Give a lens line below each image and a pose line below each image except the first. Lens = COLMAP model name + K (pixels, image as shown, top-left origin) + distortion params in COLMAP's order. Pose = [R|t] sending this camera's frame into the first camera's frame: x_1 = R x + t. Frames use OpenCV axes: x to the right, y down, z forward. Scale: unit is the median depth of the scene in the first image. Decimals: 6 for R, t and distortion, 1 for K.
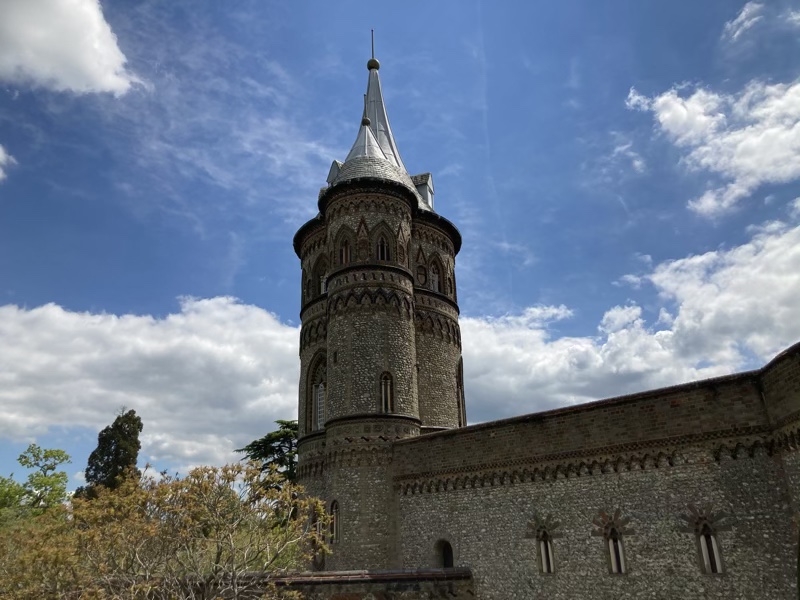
lens RADIAL K [[678.1, 0, 395.1], [0, 678.1, 295.1], [0, 0, 1]] dist [0.044339, 0.004175]
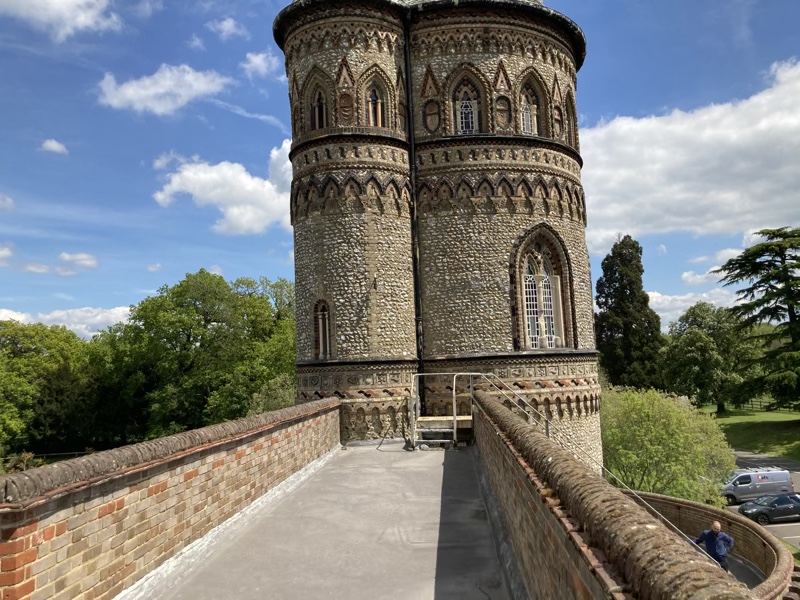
lens RADIAL K [[678.1, 0, 403.0], [0, 678.1, 304.7], [0, 0, 1]] dist [0.044339, 0.004175]
pose [[0.650878, -0.069633, -0.755982, 0.157050], [0.296117, 0.940199, 0.168347, 0.006732], [0.699051, -0.333433, 0.632574, 0.168788]]
